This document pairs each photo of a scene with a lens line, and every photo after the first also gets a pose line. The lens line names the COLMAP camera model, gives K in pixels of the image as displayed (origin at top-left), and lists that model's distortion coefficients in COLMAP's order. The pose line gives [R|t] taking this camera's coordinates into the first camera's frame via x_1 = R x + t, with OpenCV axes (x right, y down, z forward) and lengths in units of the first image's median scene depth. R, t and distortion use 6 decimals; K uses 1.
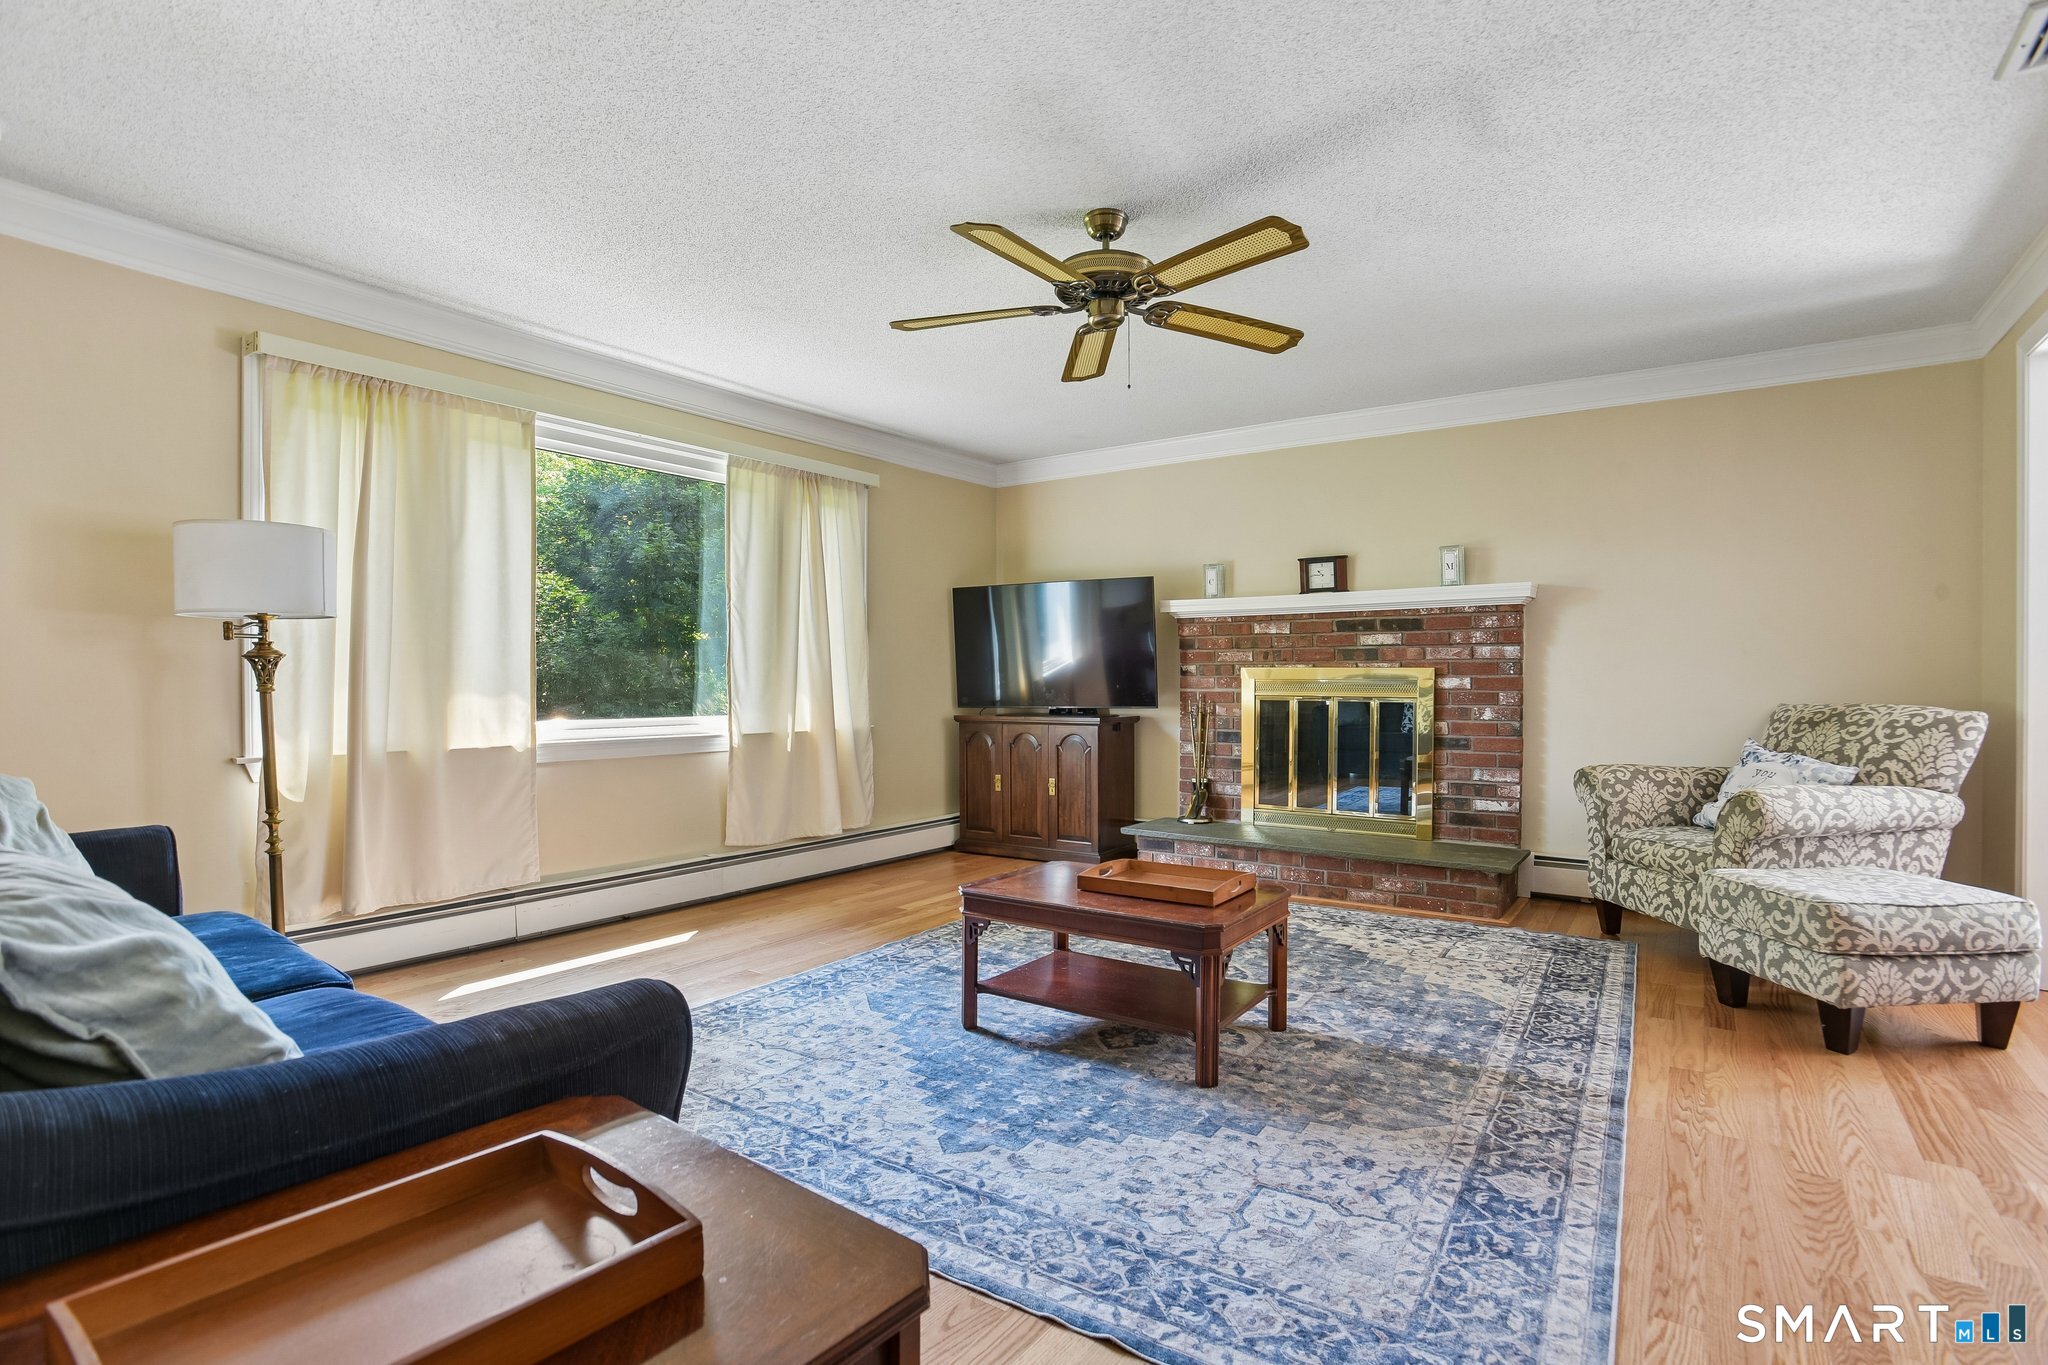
lens RADIAL K [[1001.7, 0, 1024.0], [0, 1001.7, 682.5], [0, 0, 1]] dist [-0.073257, 0.031595]
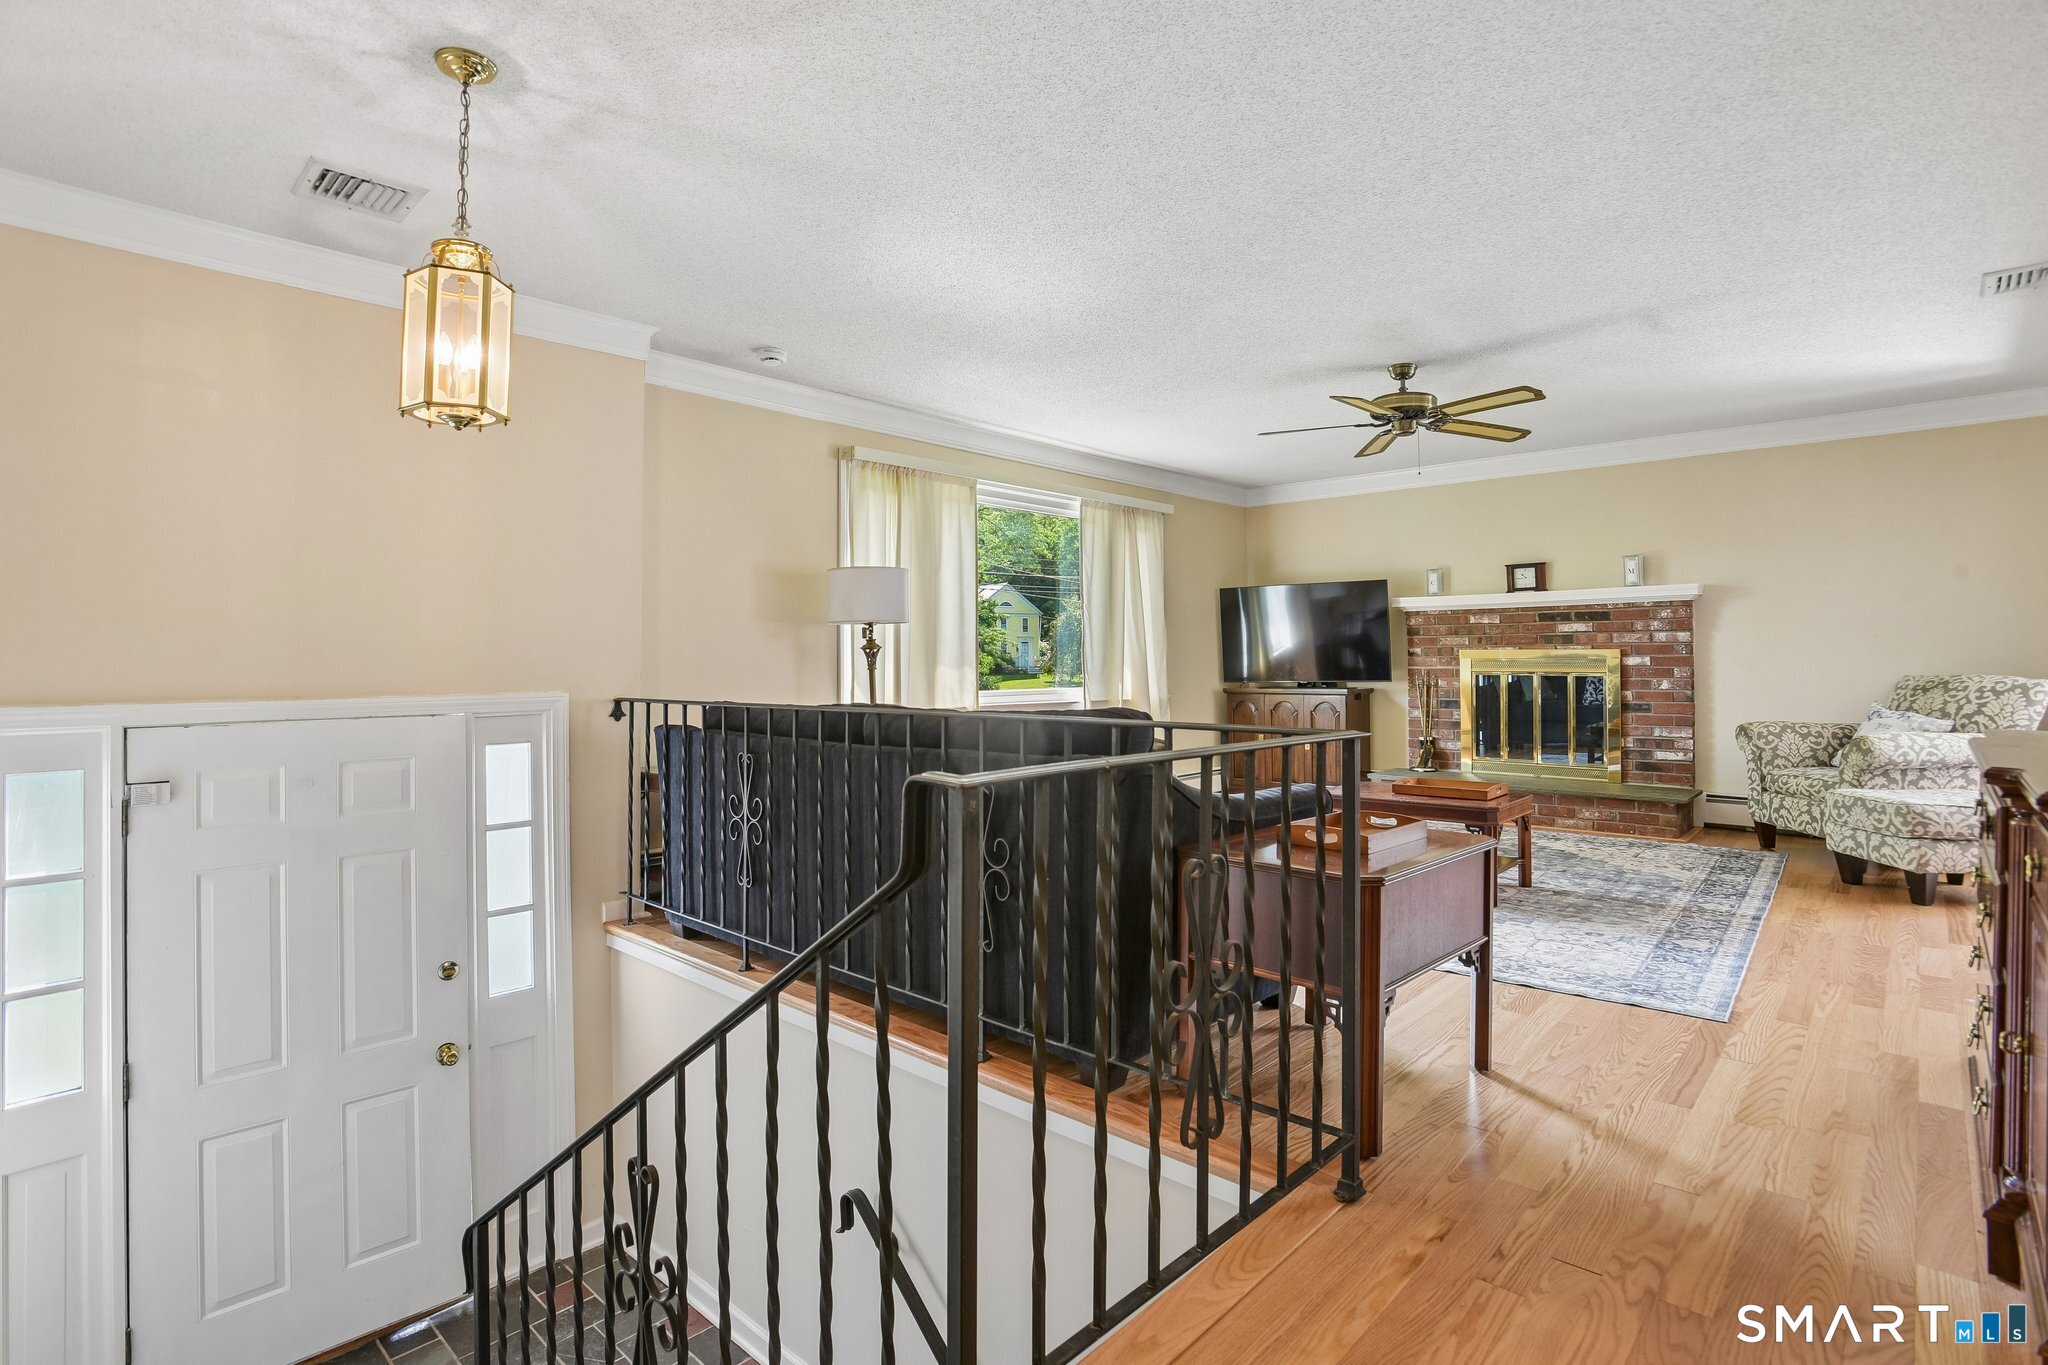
lens RADIAL K [[1028.0, 0, 1028.9], [0, 1028.0, 630.1], [0, 0, 1]] dist [-0.050161, 0.020027]
pose [[0.992513, -0.008338, -0.121853, -0.232945], [0.004436, 0.999470, -0.032260, -0.000698], [0.122057, 0.031478, 0.992024, -0.498041]]
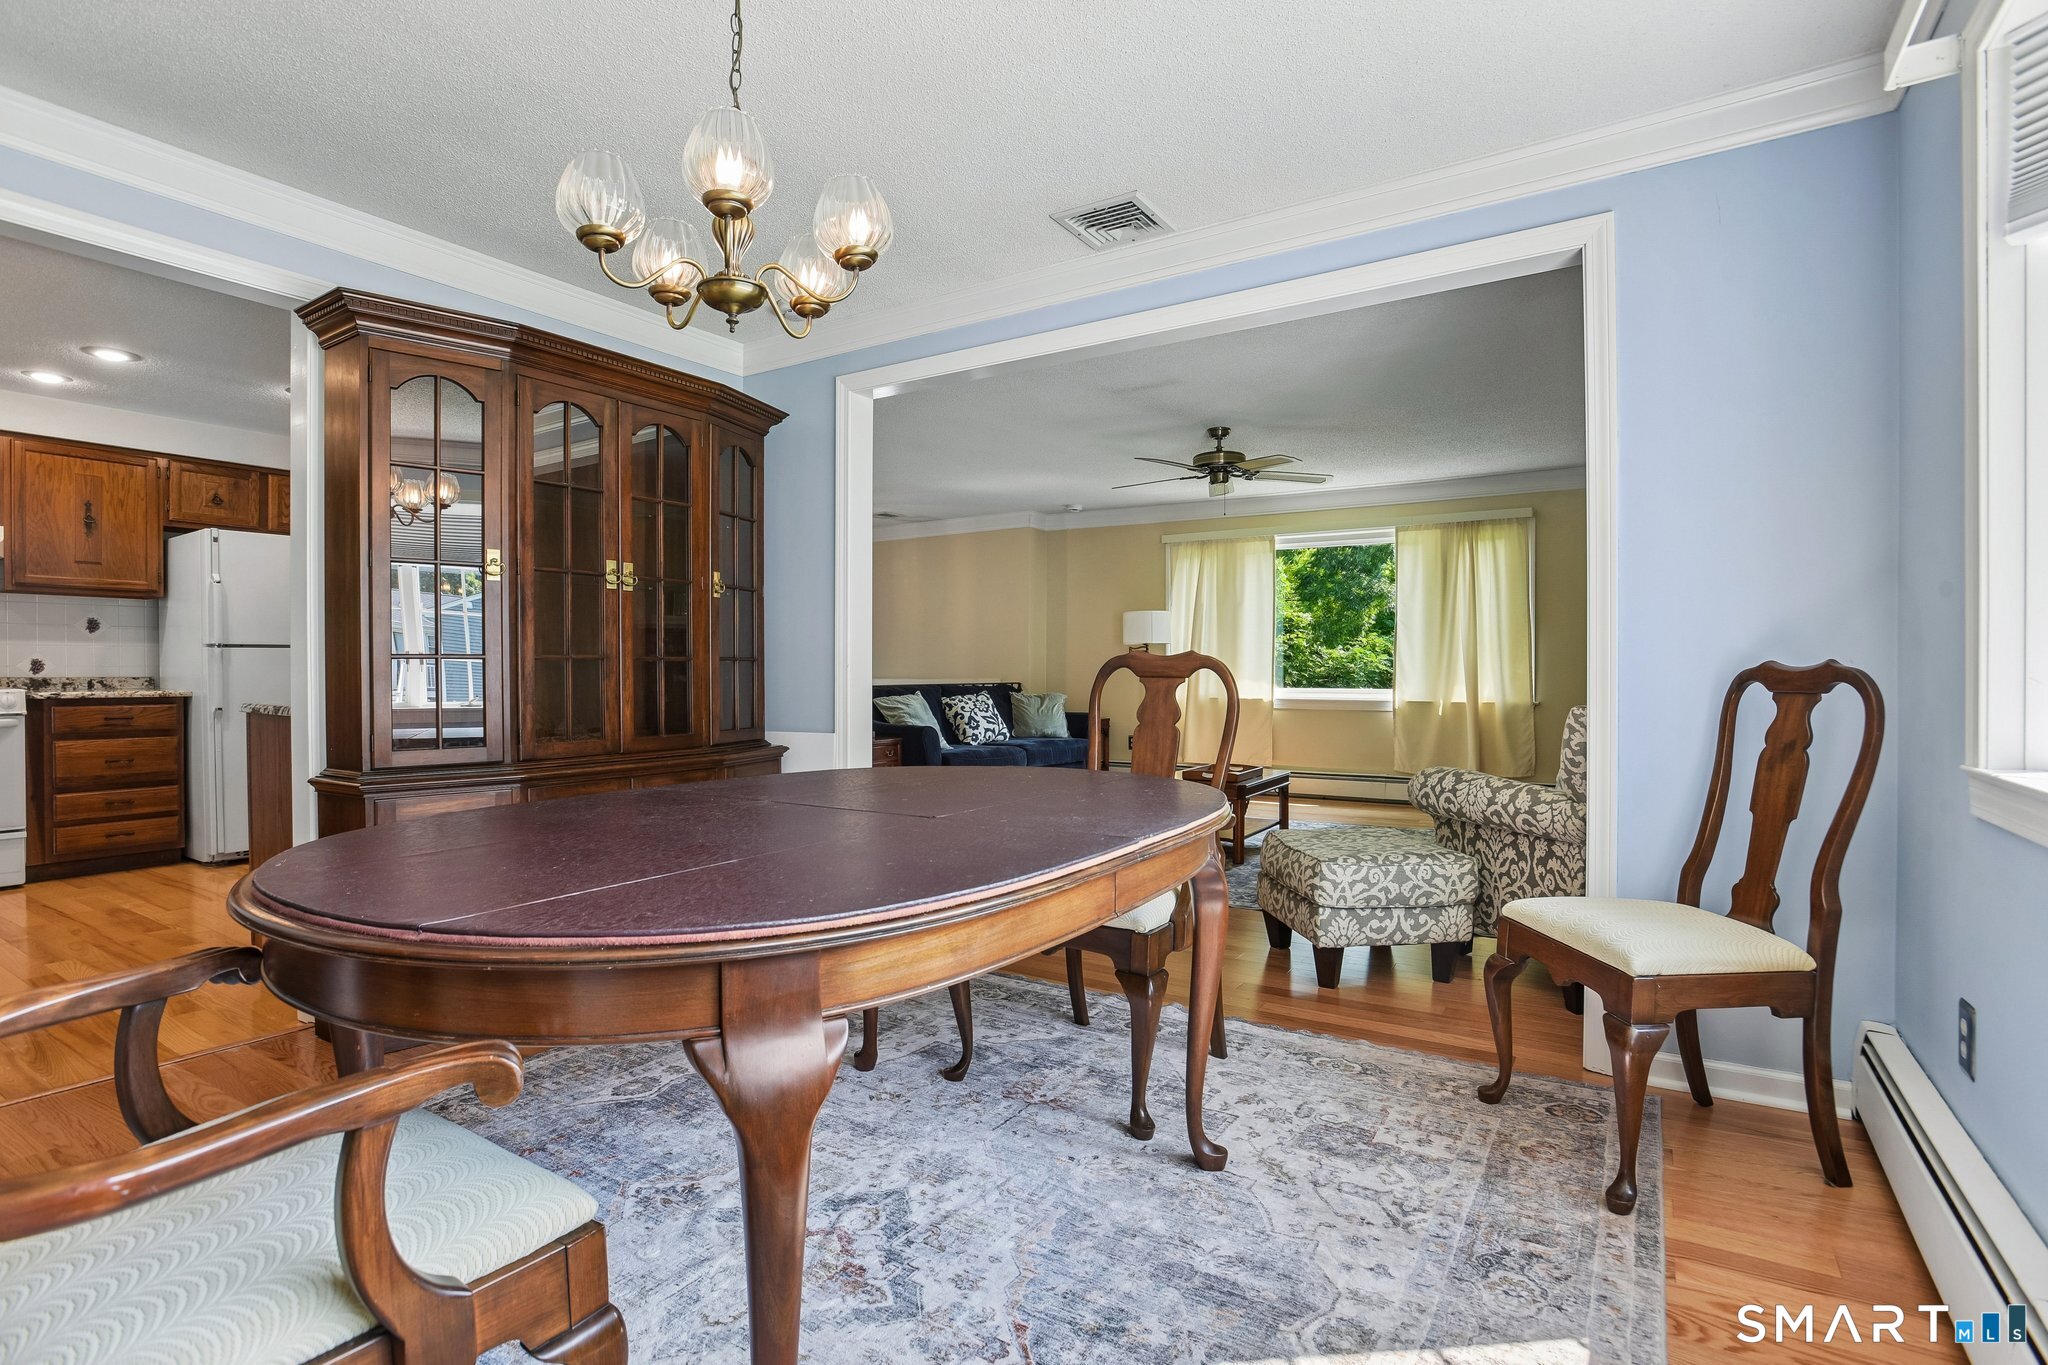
lens RADIAL K [[1001.7, 0, 1024.0], [0, 1001.7, 682.5], [0, 0, 1]] dist [-0.073257, 0.031595]
pose [[0.077649, 0.011728, -0.996912, 1.470230], [0.003400, 0.999922, 0.012028, 0.002046], [0.996975, -0.004323, 0.077603, 0.326494]]
